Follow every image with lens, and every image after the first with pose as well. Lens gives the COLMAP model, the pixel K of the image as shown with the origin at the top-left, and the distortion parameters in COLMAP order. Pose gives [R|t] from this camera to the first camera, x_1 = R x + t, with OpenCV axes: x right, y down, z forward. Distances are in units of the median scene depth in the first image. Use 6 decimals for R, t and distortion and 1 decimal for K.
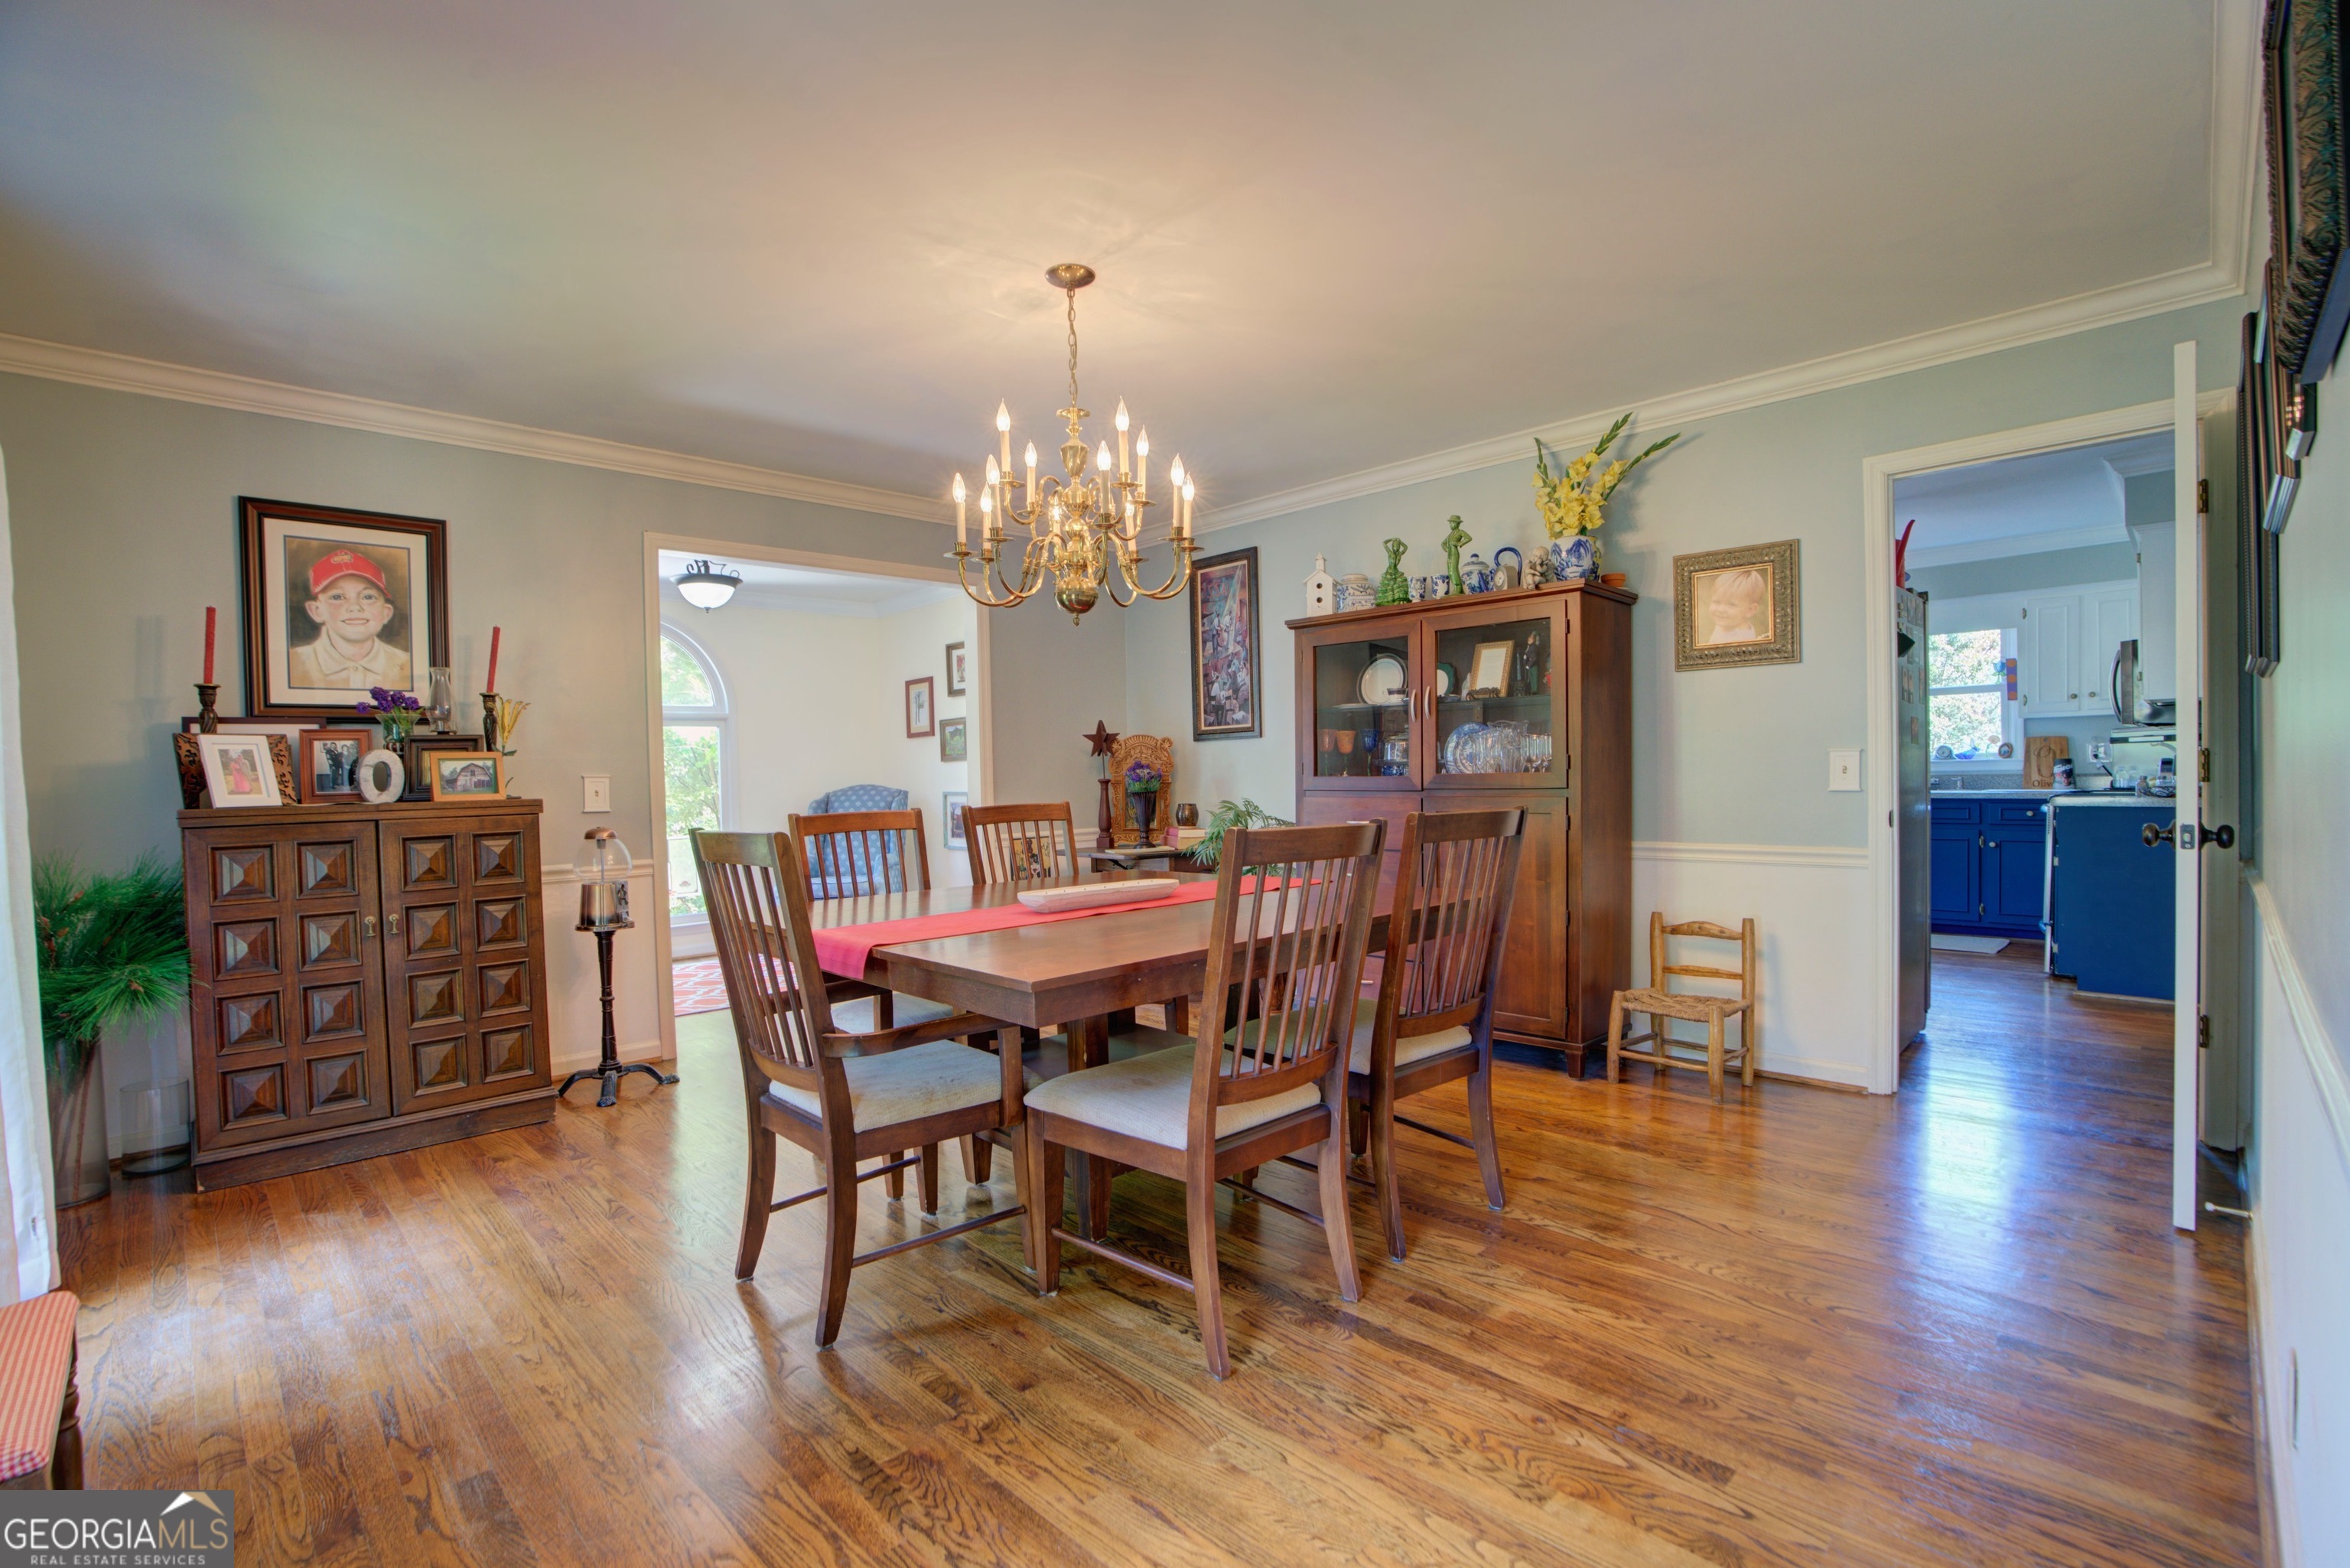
lens RADIAL K [[1075.4, 0, 1171.9], [0, 1075.4, 791.1], [0, 0, 1]] dist [-0.032983, 0.006699]
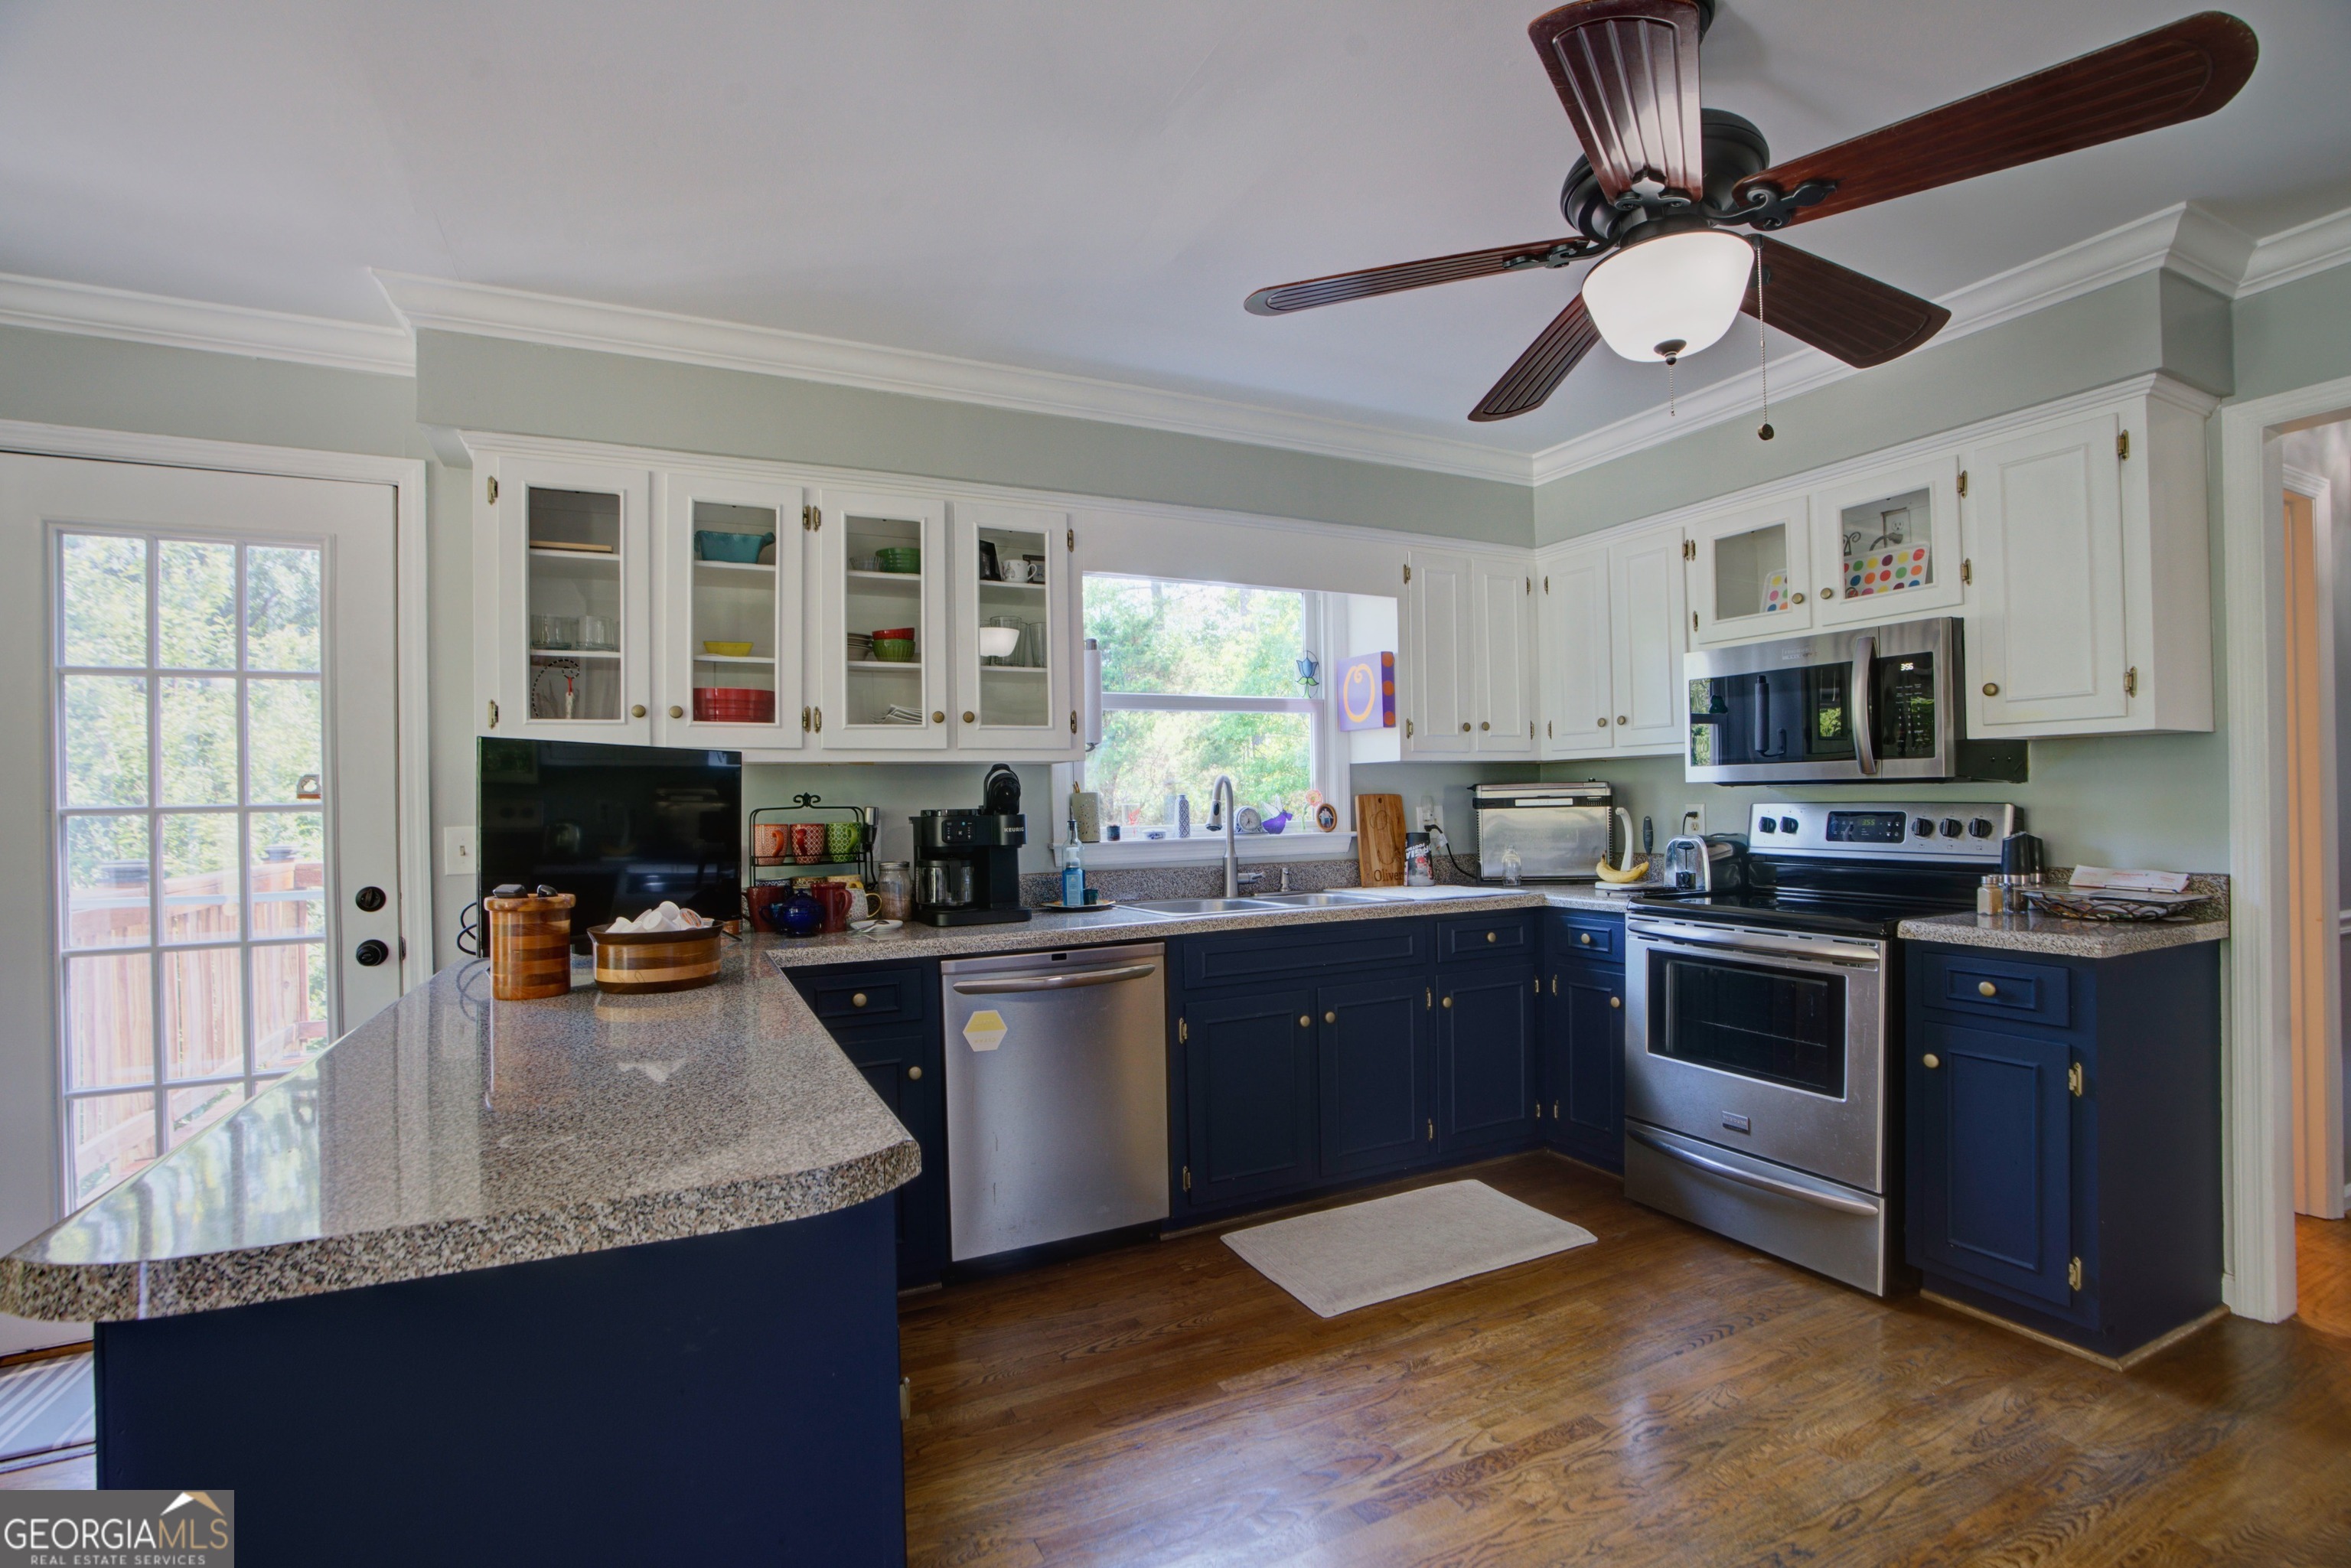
lens RADIAL K [[1075.9, 0, 1183.0], [0, 1075.9, 792.5], [0, 0, 1]] dist [-0.032983, 0.006699]
pose [[0.289500, 0.016726, 0.957032, 0.232651], [0.014017, 0.999666, -0.021711, -0.042051], [-0.957075, 0.019700, 0.289169, 0.957401]]
